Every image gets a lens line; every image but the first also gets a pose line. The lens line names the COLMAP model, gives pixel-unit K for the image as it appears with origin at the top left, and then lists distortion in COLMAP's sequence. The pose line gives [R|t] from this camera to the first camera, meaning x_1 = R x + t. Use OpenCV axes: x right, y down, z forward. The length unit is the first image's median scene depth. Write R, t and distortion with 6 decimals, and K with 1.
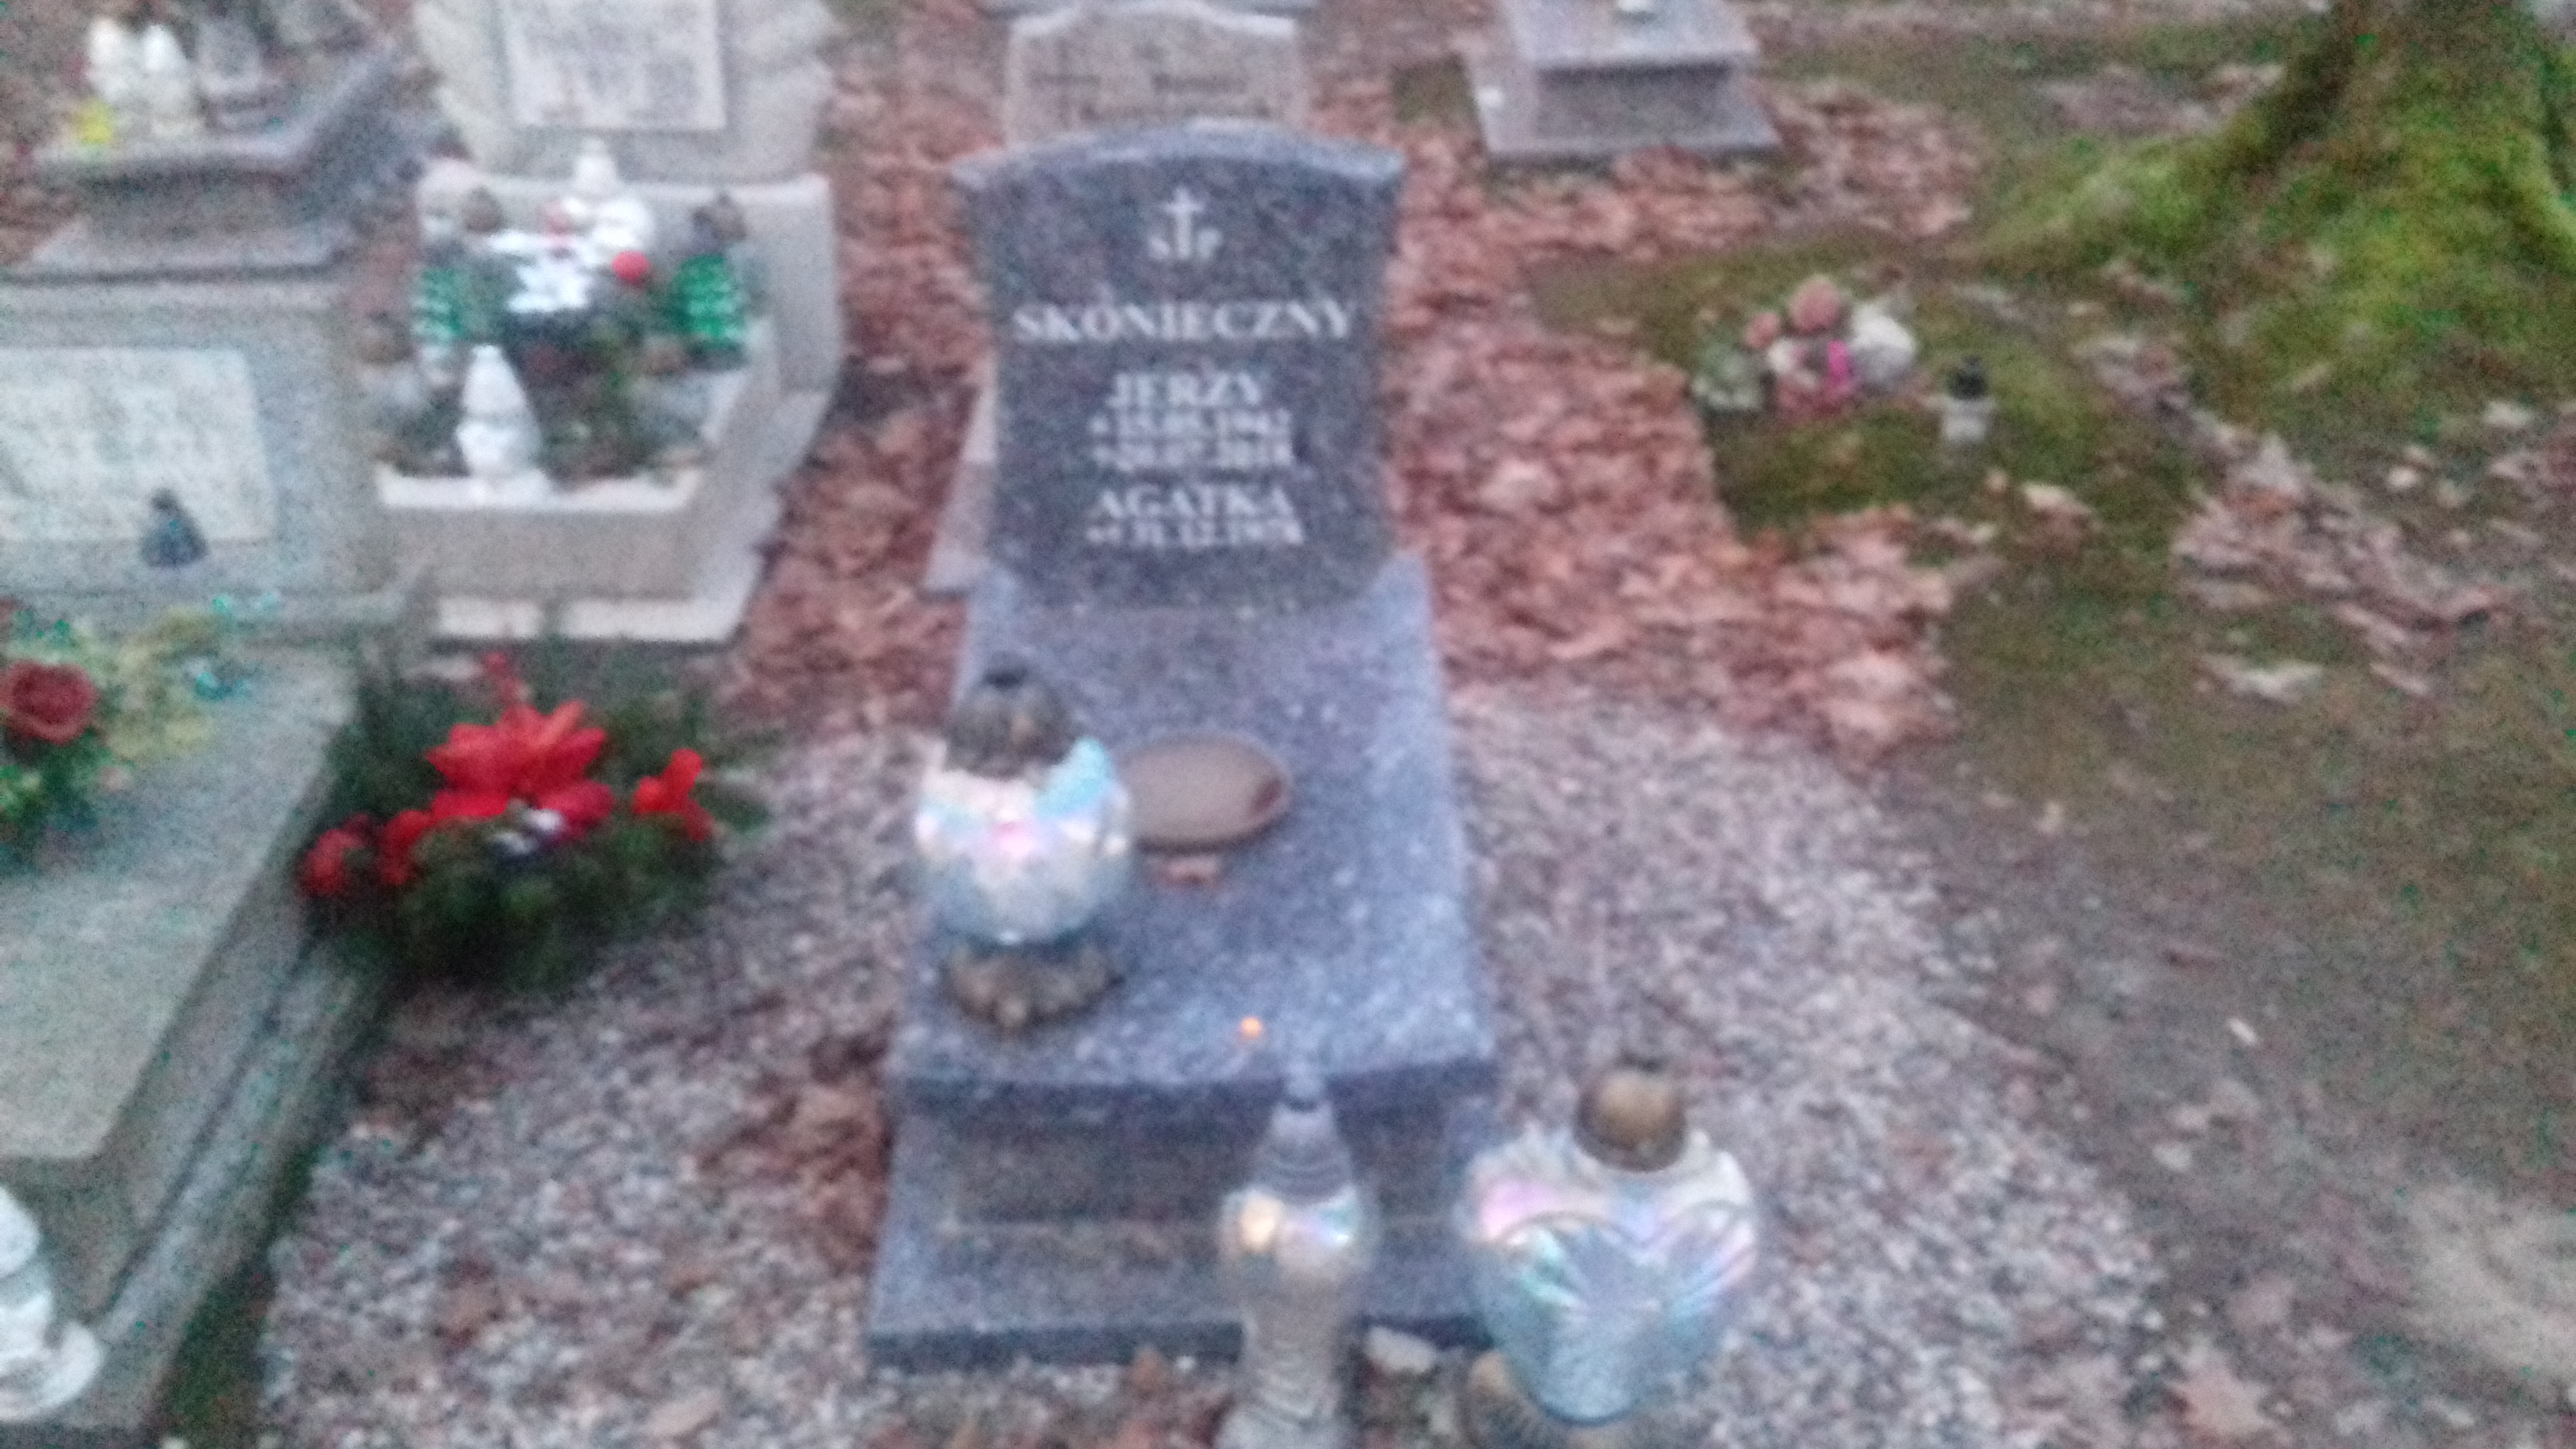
lens RADIAL K [[2095.7, 0, 1286.0], [0, 2095.7, 714.3], [0, 0, 1]] dist [-0.013073, -0.016299]
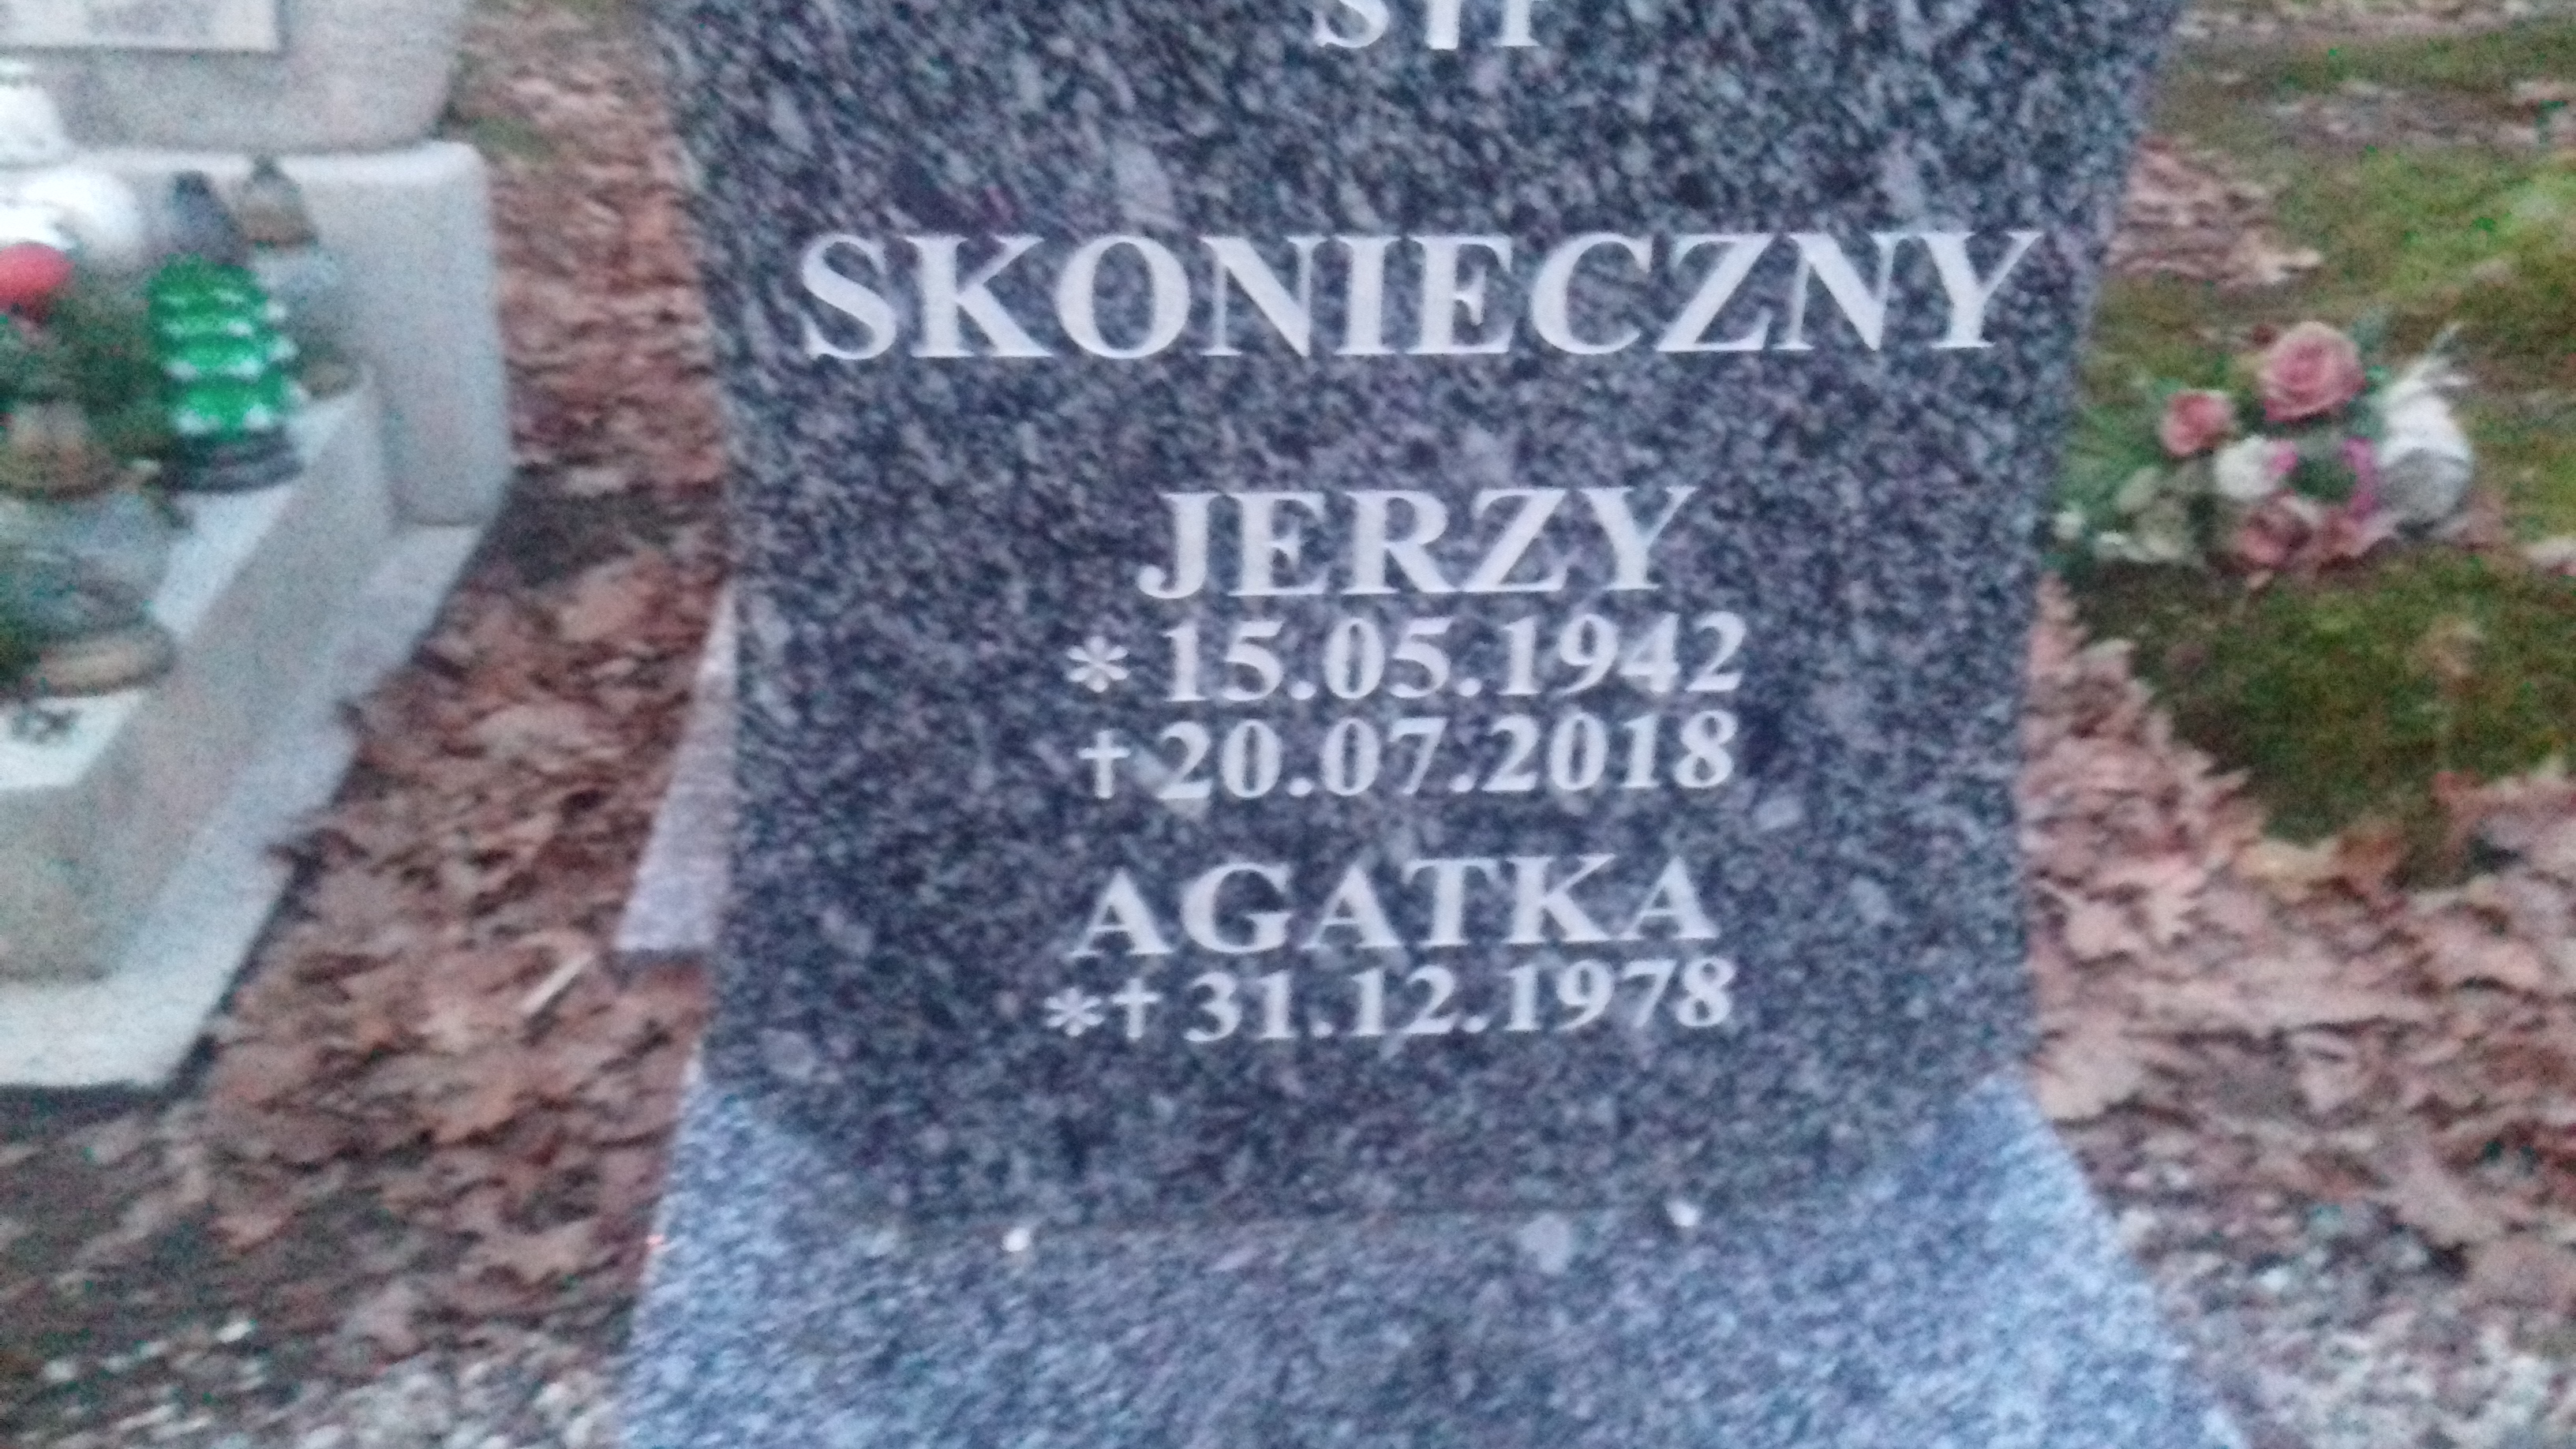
lens RADIAL K [[2095.7, 0, 1285.1], [0, 2095.7, 742.4], [0, 0, 1]] dist [-0.013073, -0.016299]
pose [[0.995993, -0.007733, 0.089097, -0.066835], [0.012004, 0.998799, -0.047501, -0.084384], [-0.088622, 0.048380, 0.994890, 0.532156]]
